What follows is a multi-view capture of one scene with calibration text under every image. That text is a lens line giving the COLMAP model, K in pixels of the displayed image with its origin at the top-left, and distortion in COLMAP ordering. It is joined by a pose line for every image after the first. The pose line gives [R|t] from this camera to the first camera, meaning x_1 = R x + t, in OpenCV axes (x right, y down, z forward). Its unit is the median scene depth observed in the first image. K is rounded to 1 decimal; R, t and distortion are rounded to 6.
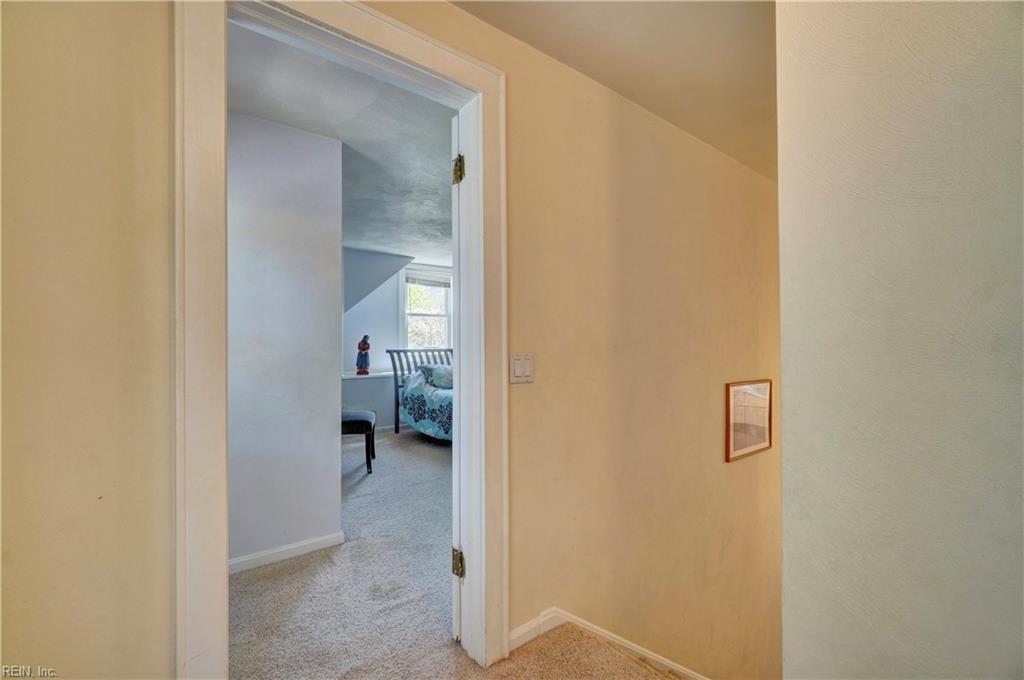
lens RADIAL K [[440.0, 0, 502.6], [0, 440.0, 339.8], [0, 0, 1]] dist [0.000032, 0.000554]
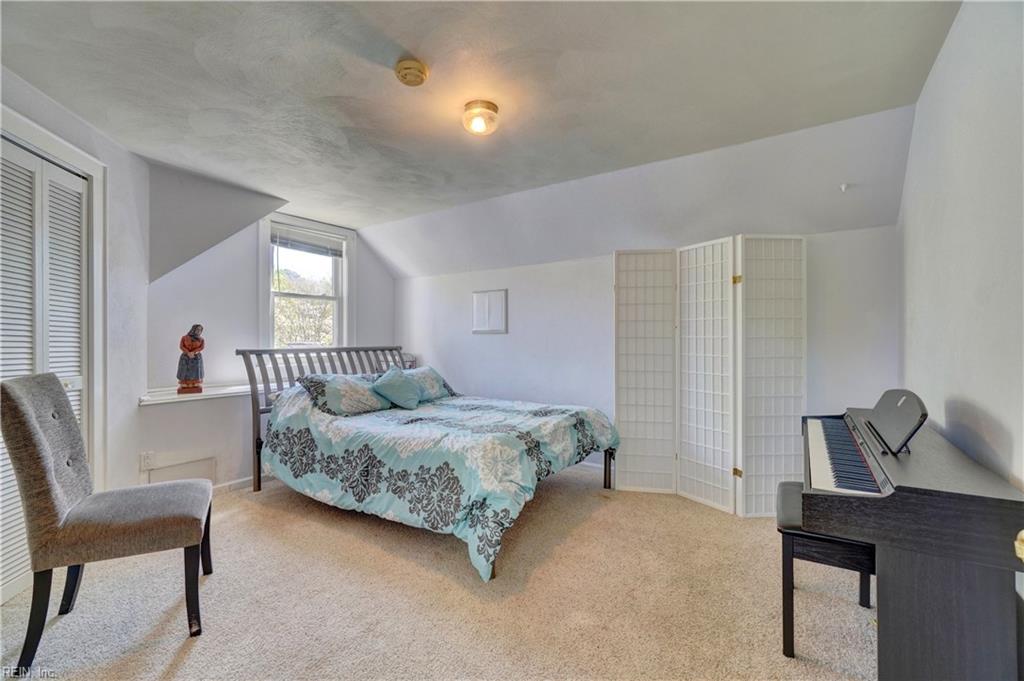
lens RADIAL K [[440.0, 0, 502.6], [0, 440.0, 340.3], [0, 0, 1]] dist [0.000032, 0.000554]
pose [[0.958476, 0.002156, 0.285164, -0.091611], [-0.005361, 0.999931, 0.010460, 0.001830], [-0.285122, -0.011555, 0.958422, 0.336508]]
